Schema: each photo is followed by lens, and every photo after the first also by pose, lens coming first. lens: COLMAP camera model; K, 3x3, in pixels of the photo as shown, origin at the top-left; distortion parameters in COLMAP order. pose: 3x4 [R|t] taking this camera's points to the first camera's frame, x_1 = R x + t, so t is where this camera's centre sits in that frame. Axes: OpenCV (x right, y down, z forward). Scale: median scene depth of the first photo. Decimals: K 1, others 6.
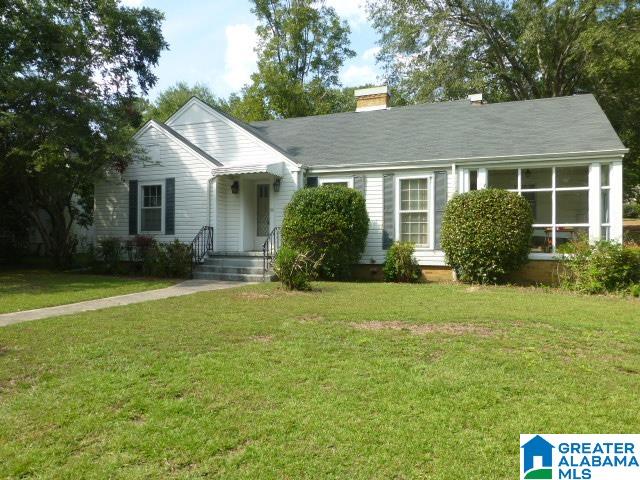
lens RADIAL K [[474.6, 0, 320.0], [0, 474.6, 240.0], [0, 0, 1]] dist [0.004036, 0.003198]
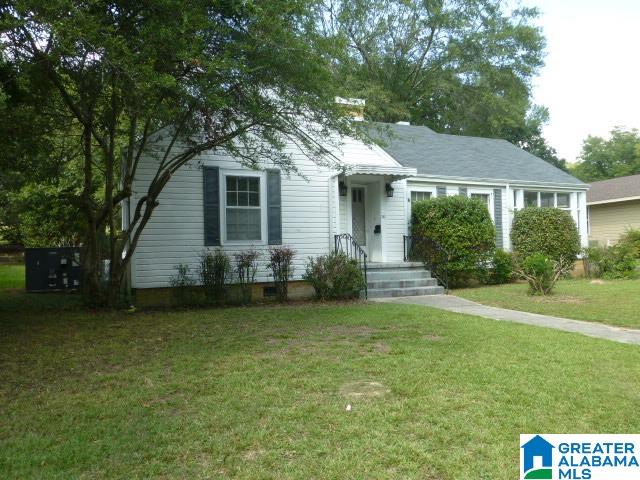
lens RADIAL K [[474.6, 0, 320.0], [0, 474.6, 240.0], [0, 0, 1]] dist [0.004036, 0.003198]
pose [[0.700411, -0.009424, 0.713678, -0.871312], [0.007299, 0.999955, 0.006041, -0.024860], [-0.713703, 0.000977, 0.700448, 0.452242]]
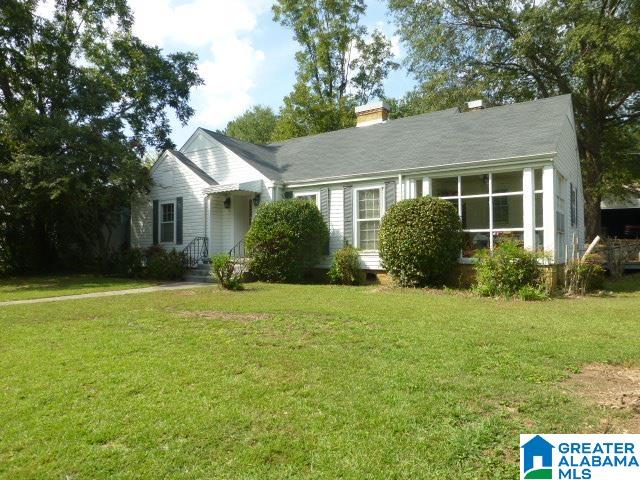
lens RADIAL K [[474.6, 0, 320.0], [0, 474.6, 240.0], [0, 0, 1]] dist [0.004036, 0.003198]
pose [[0.969796, -0.016930, -0.243328, 0.339346], [0.012798, 0.999746, -0.018553, 0.004129], [0.243581, 0.014879, 0.969767, -0.071377]]
